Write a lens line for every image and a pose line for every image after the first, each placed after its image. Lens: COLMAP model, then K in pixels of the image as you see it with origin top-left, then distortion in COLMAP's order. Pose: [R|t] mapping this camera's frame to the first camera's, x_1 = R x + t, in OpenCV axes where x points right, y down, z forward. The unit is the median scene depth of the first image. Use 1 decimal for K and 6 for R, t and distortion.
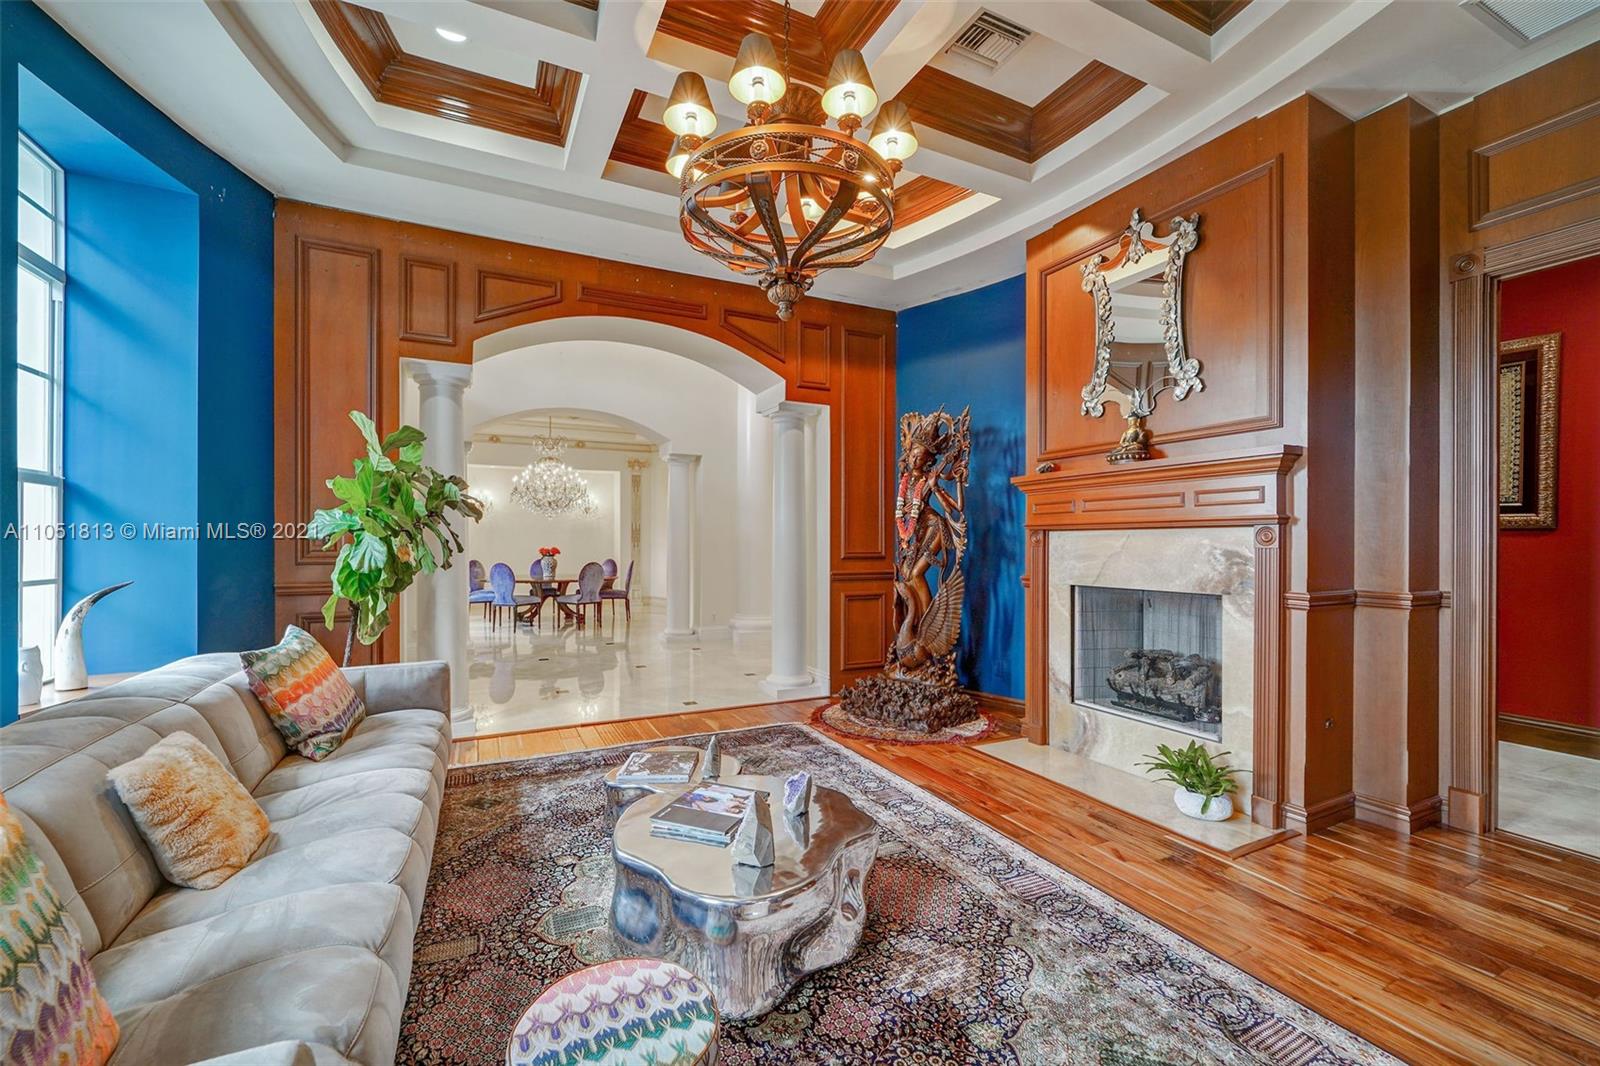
lens RADIAL K [[649.9, 0, 789.6], [0, 649.9, 536.0], [0, 0, 1]] dist [0.000436, 0.000080]
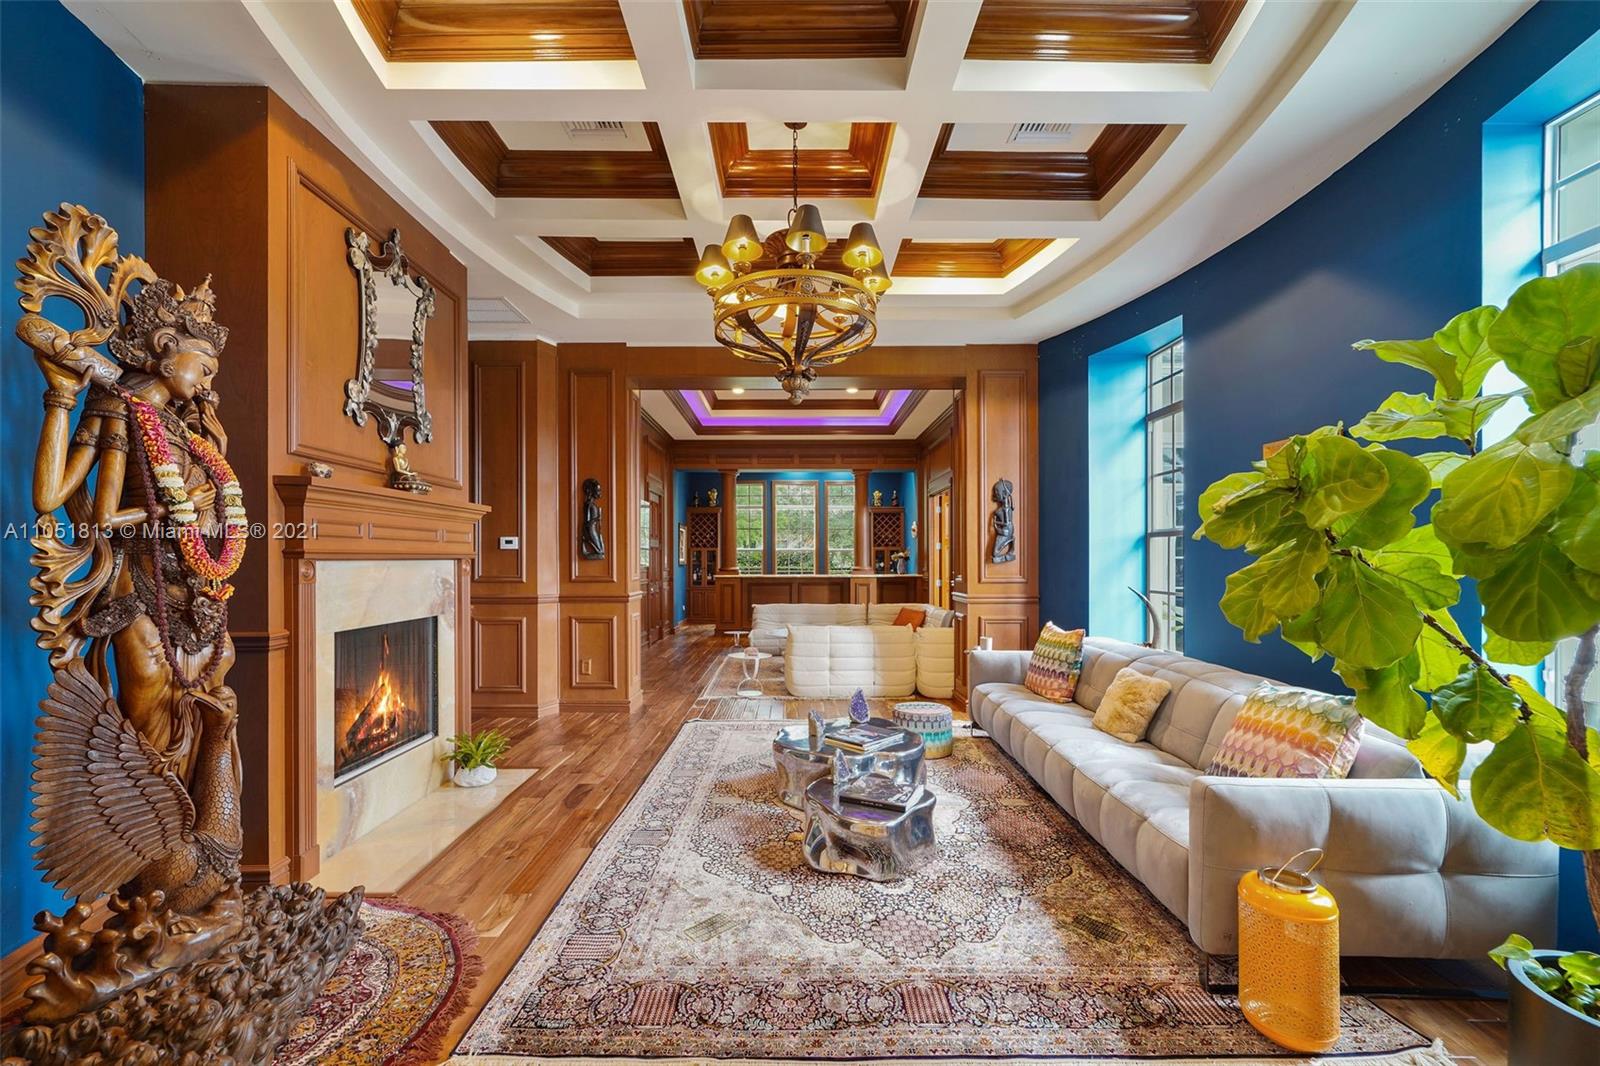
lens RADIAL K [[655.6, 0, 795.9], [0, 655.6, 553.0], [0, 0, 1]] dist [-0.000598, 0.000177]
pose [[-0.904600, -0.002853, 0.426251, -0.405538], [-0.010560, 0.999821, -0.015719, -0.011903], [-0.426130, -0.018721, -0.904468, 1.568981]]
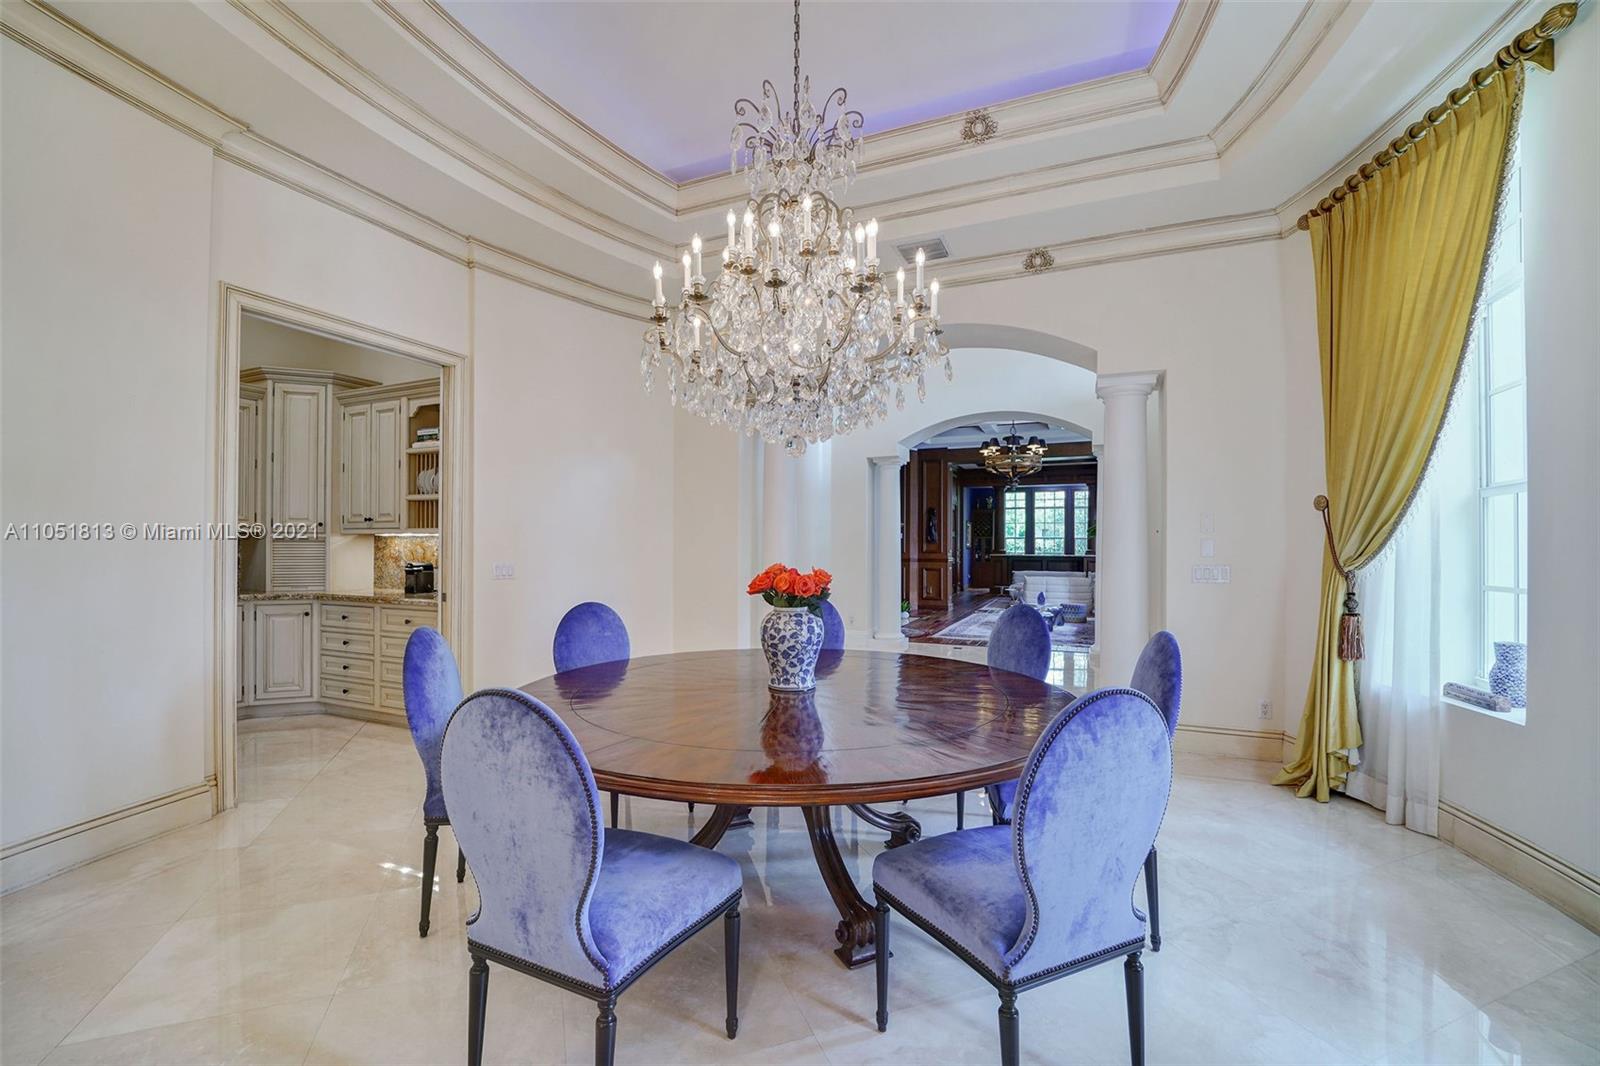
lens RADIAL K [[649.9, 0, 789.6], [0, 649.9, 536.0], [0, 0, 1]] dist [0.000436, 0.000080]
pose [[-0.644987, -0.005406, 0.764174, -1.453843], [-0.023090, 0.999656, -0.012417, 0.007704], [-0.763844, -0.025653, -0.644890, 3.162623]]
